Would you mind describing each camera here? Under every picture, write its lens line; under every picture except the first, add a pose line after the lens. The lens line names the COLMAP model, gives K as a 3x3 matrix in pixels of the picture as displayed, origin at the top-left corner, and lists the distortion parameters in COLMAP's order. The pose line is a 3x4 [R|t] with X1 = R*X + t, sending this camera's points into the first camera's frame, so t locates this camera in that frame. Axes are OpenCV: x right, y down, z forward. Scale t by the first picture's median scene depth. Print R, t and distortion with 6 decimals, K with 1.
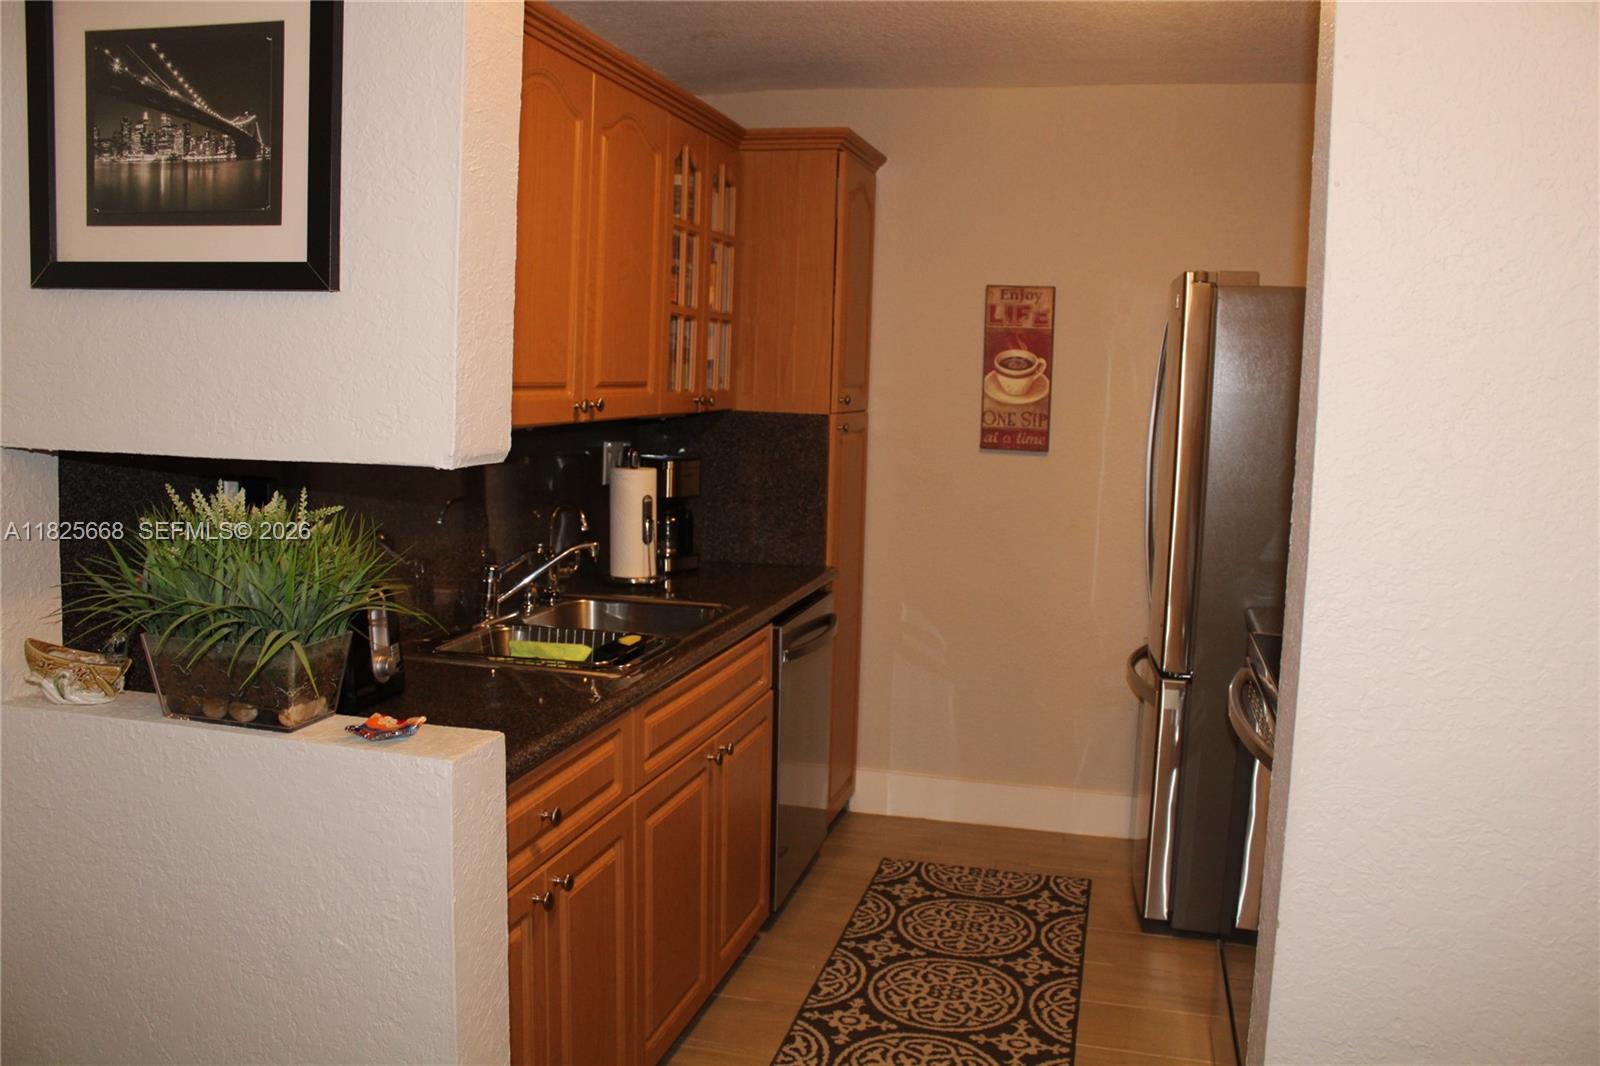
lens RADIAL K [[1338.5, 0, 802.0], [0, 1338.5, 509.3], [0, 0, 1]] dist [-0.173939, 0.156007]
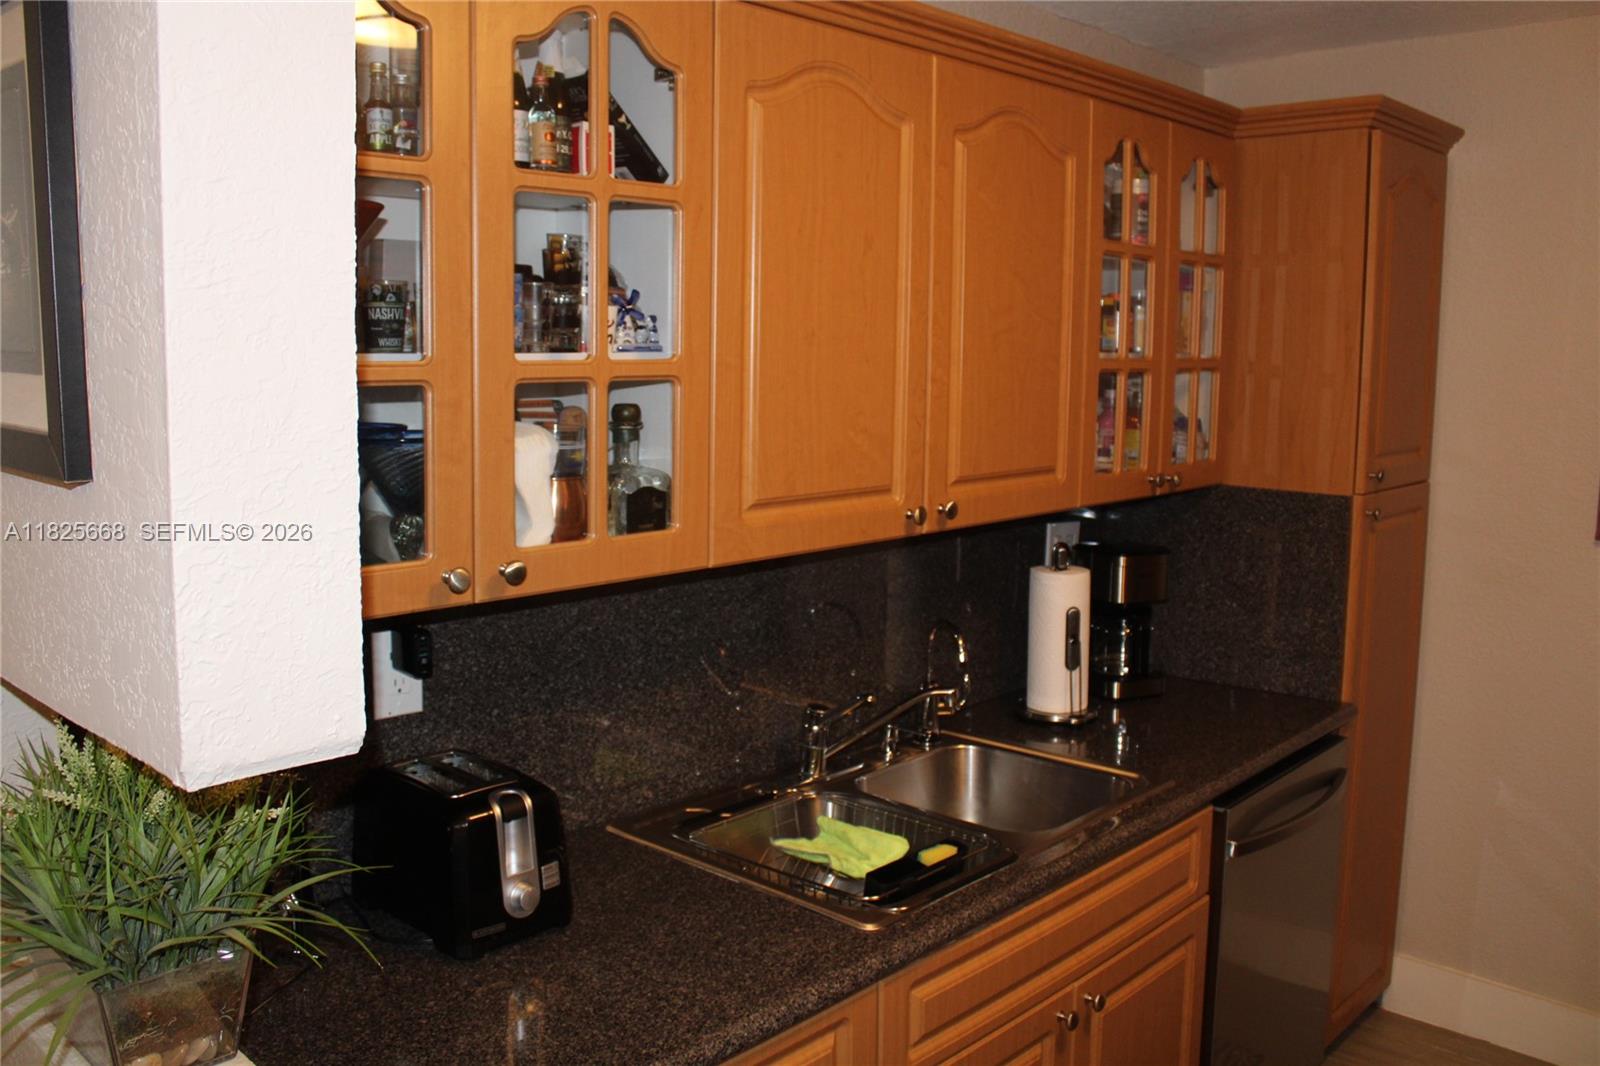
lens RADIAL K [[1338.5, 0, 802.0], [0, 1338.5, 509.3], [0, 0, 1]] dist [-0.173939, 0.156007]
pose [[0.878541, 0.035027, -0.476381, 0.099312], [-0.030370, 0.999386, 0.017474, -0.069557], [0.476701, -0.000884, 0.879065, 0.244161]]
